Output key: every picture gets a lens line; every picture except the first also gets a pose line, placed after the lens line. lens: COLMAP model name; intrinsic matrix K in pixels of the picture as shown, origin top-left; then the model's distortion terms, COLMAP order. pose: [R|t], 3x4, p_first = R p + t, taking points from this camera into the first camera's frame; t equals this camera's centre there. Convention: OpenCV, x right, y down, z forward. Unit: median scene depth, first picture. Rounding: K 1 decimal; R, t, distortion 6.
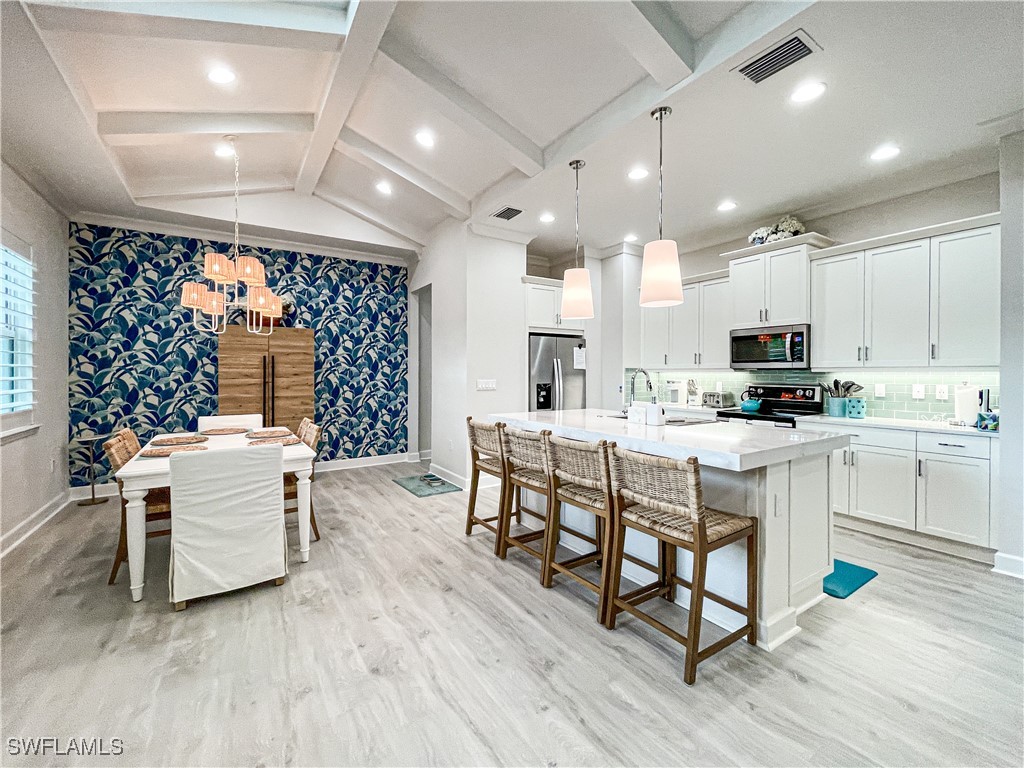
lens RADIAL K [[437.4, 0, 514.6], [0, 437.4, 375.1], [0, 0, 1]] dist [-0.005850, -0.000079]
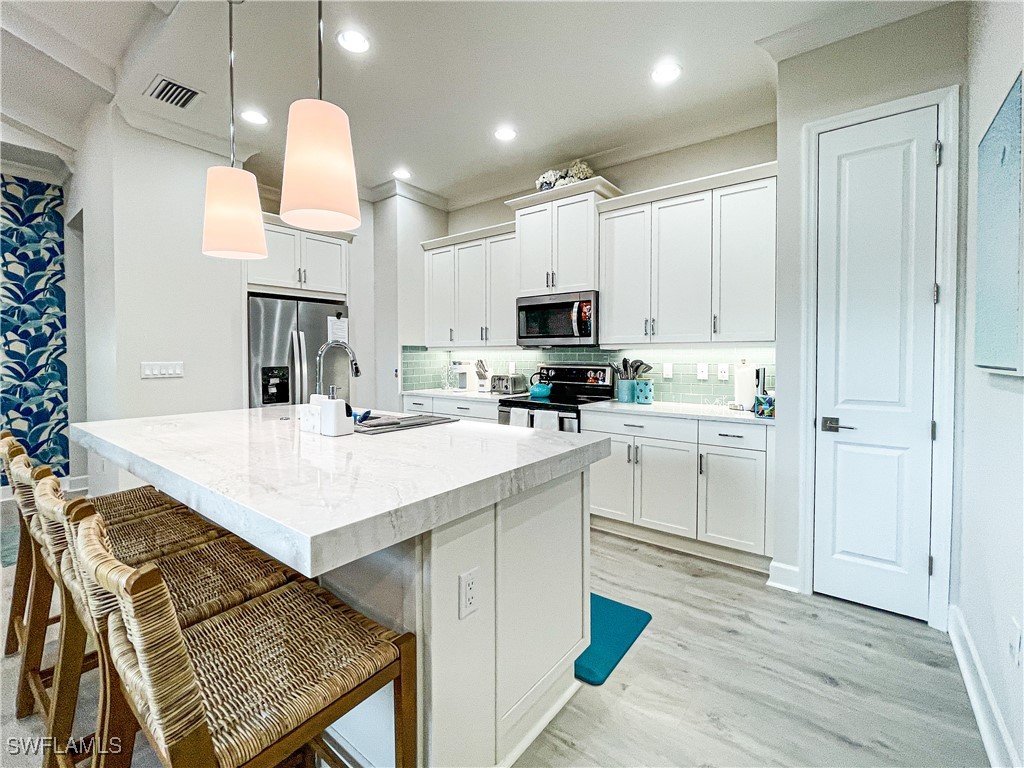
lens RADIAL K [[437.4, 0, 537.0], [0, 437.4, 366.3], [0, 0, 1]] dist [-0.005850, -0.000079]
pose [[0.935955, -0.010957, 0.351950, 0.267984], [0.003722, 0.999768, 0.021227, 0.006462], [-0.352101, -0.018558, 0.935778, 0.257376]]
